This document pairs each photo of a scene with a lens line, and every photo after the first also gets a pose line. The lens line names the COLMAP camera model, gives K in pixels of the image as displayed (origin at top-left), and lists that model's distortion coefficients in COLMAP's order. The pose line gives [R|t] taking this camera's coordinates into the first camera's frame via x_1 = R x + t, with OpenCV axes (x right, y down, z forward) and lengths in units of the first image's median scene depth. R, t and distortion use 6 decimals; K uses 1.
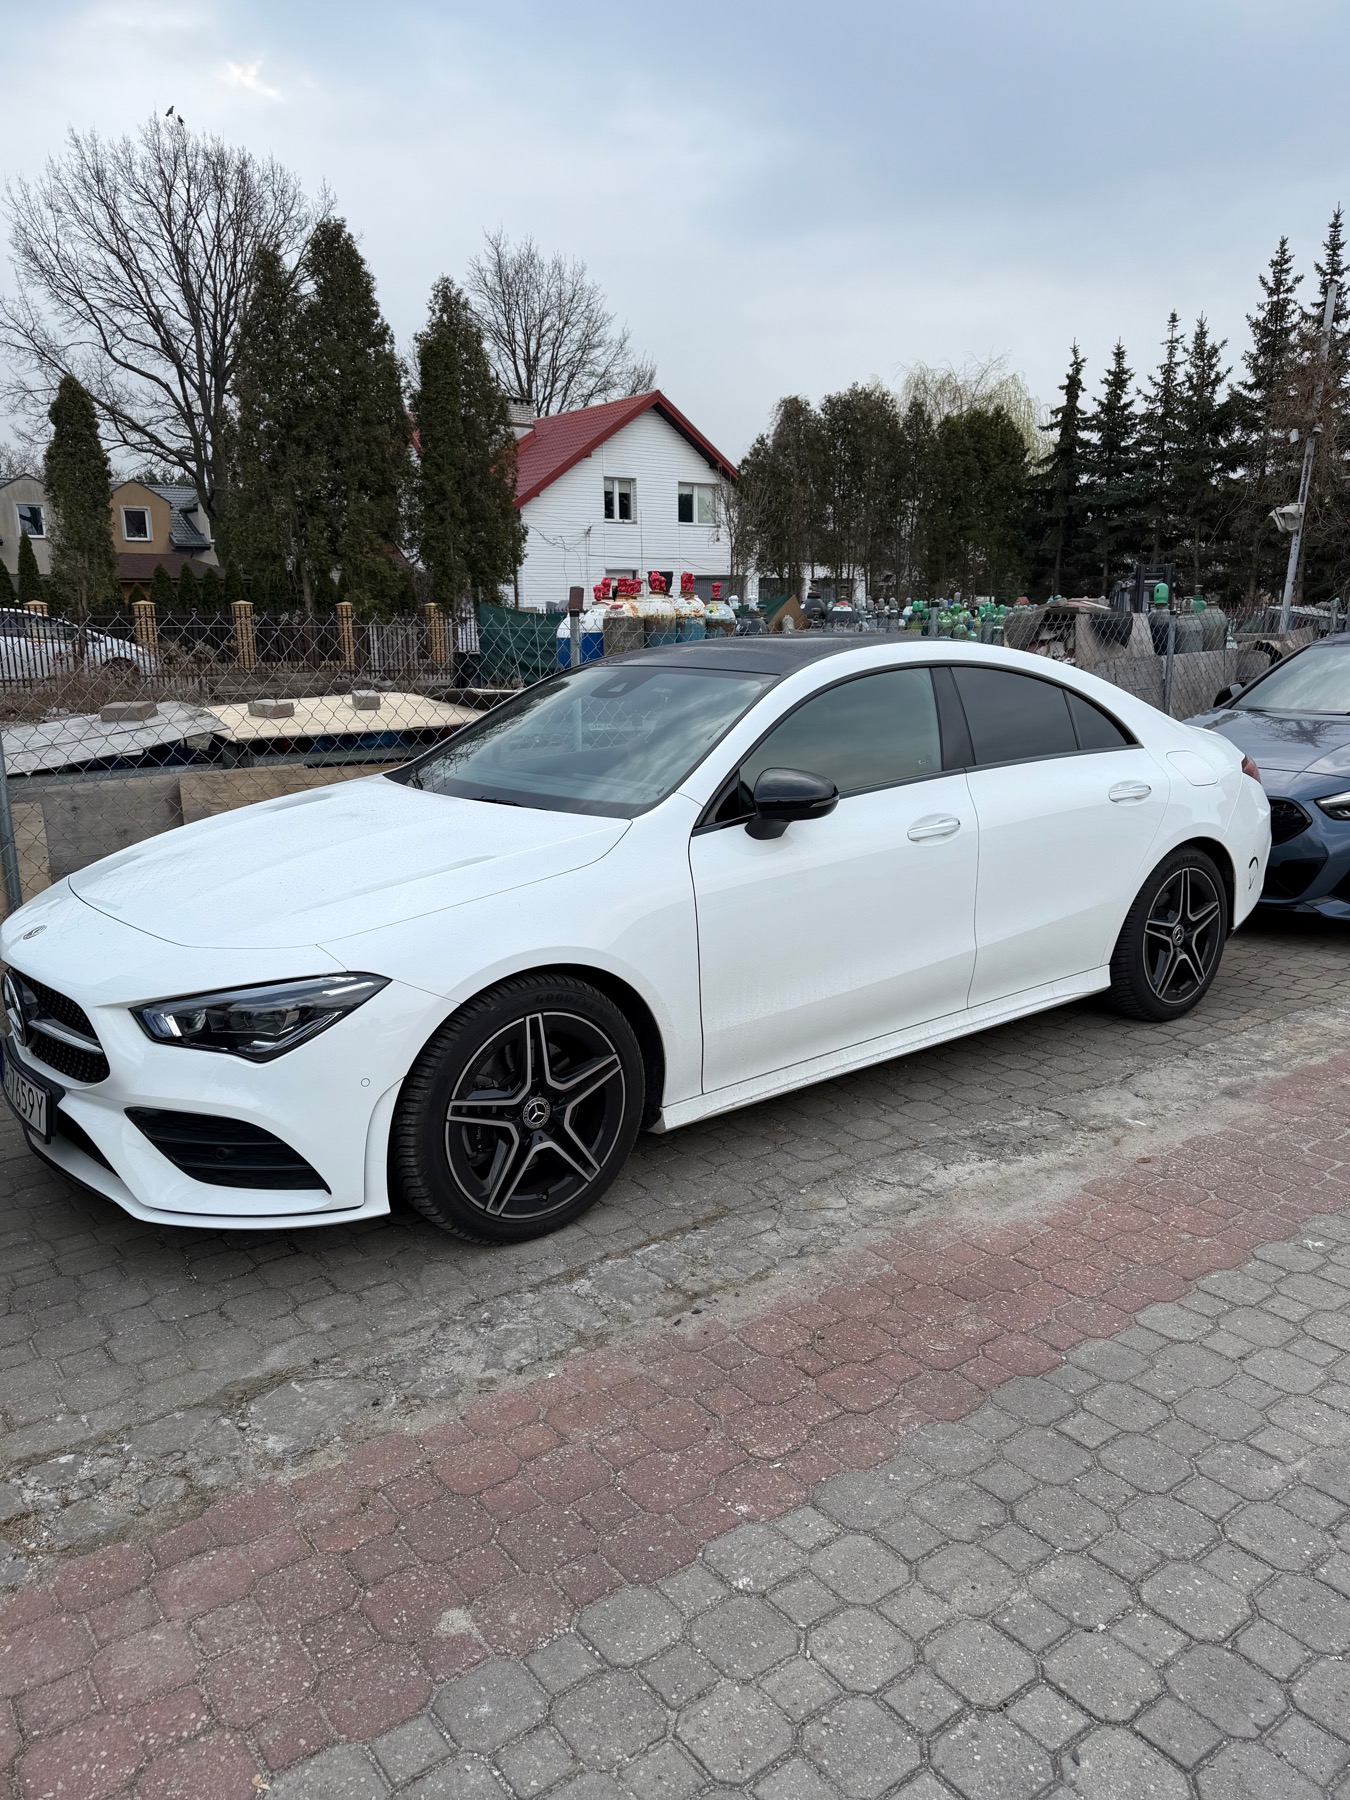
lens RADIAL K [[1247.4, 0, 675.0], [0, 1247.4, 900.0], [0, 0, 1]] dist [-0.003784, 0.001695]
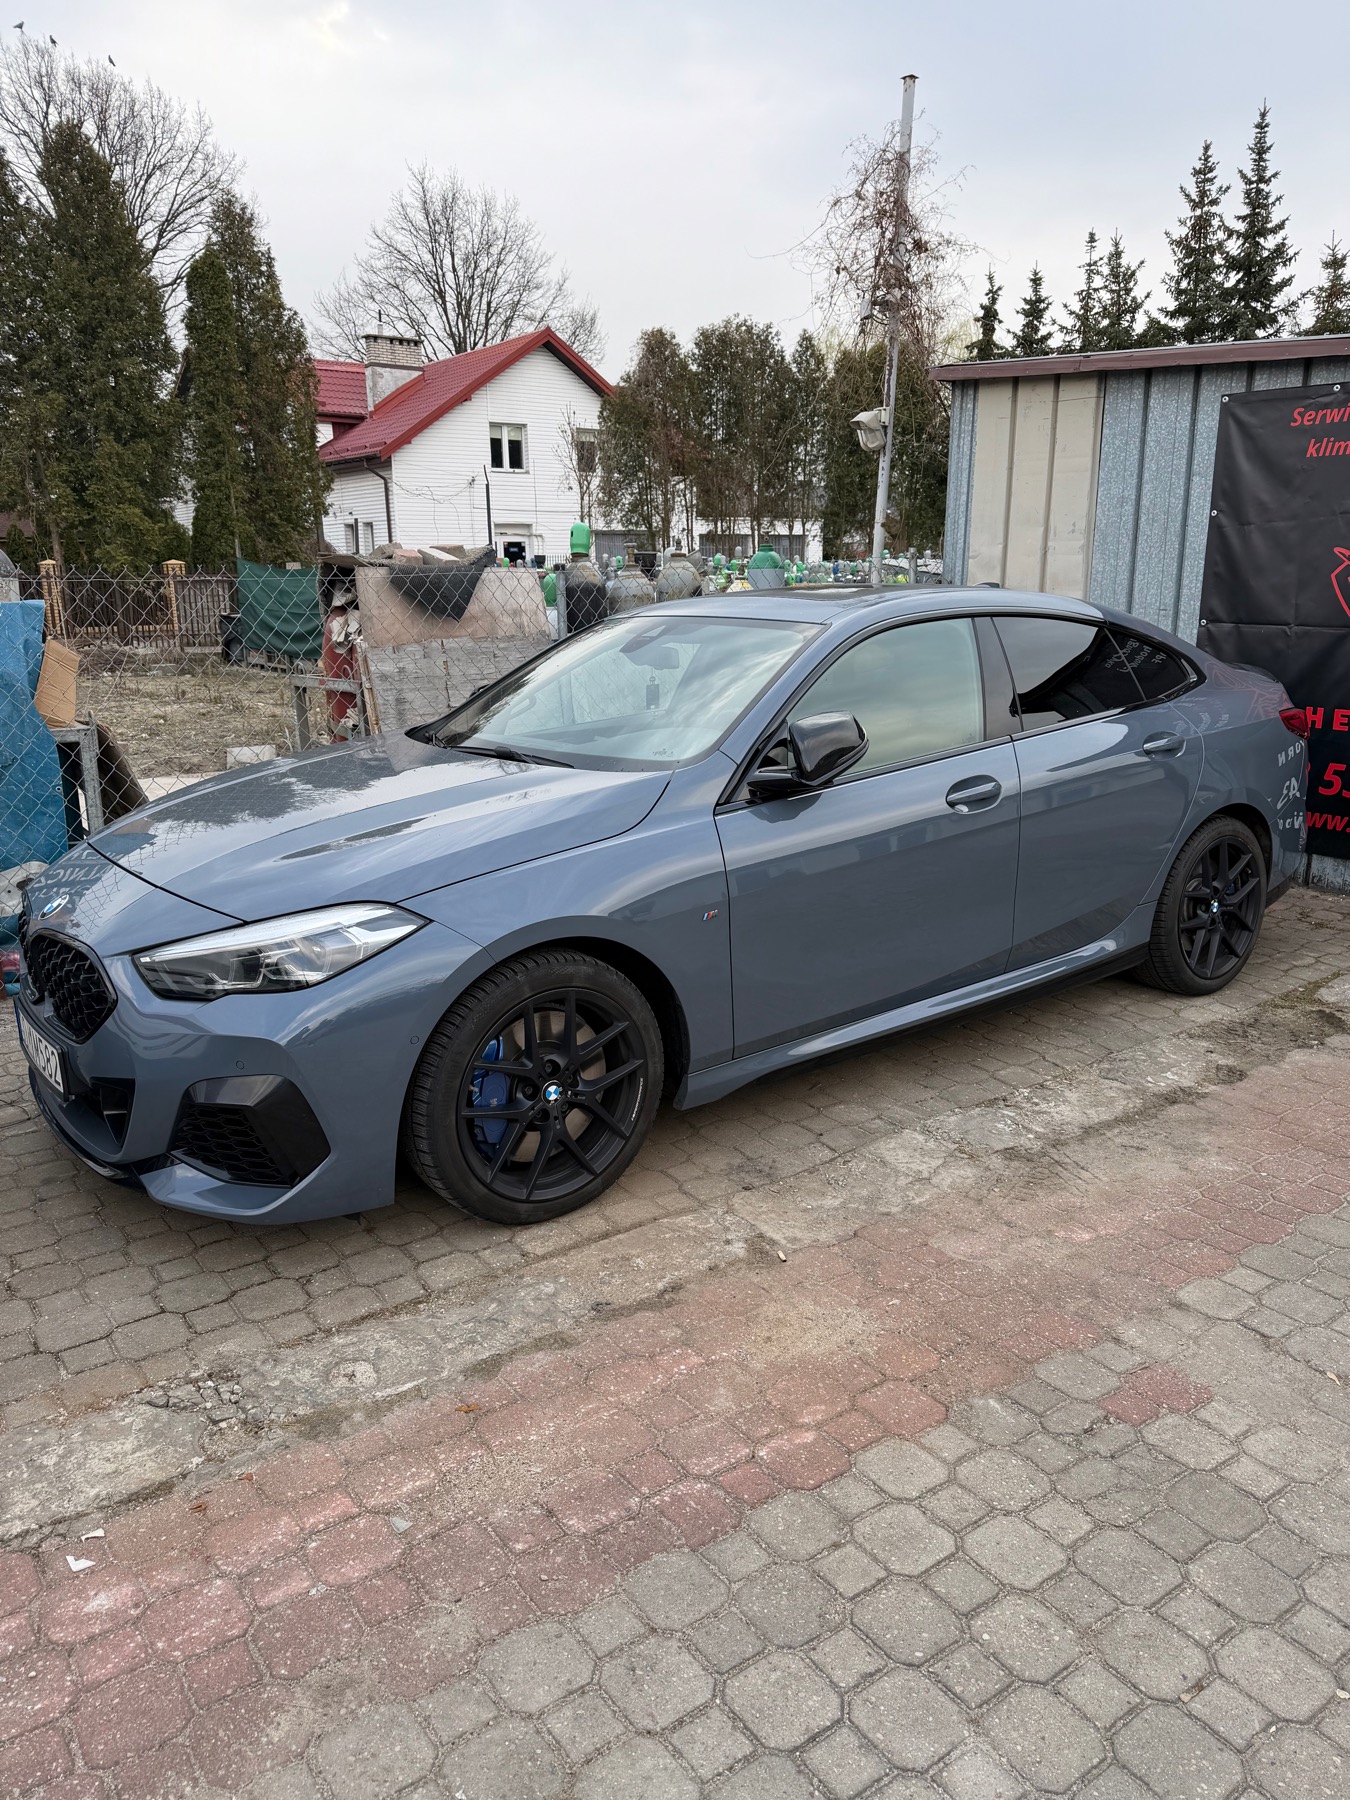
lens RADIAL K [[1267.2, 0, 675.8], [0, 1267.2, 866.1], [0, 0, 1]] dist [-0.002969, 0.001757]
pose [[0.999689, 0.004959, -0.024429, 0.129093], [-0.004935, 0.999987, 0.001080, -0.020313], [0.024434, -0.000959, 0.999701, 0.092991]]
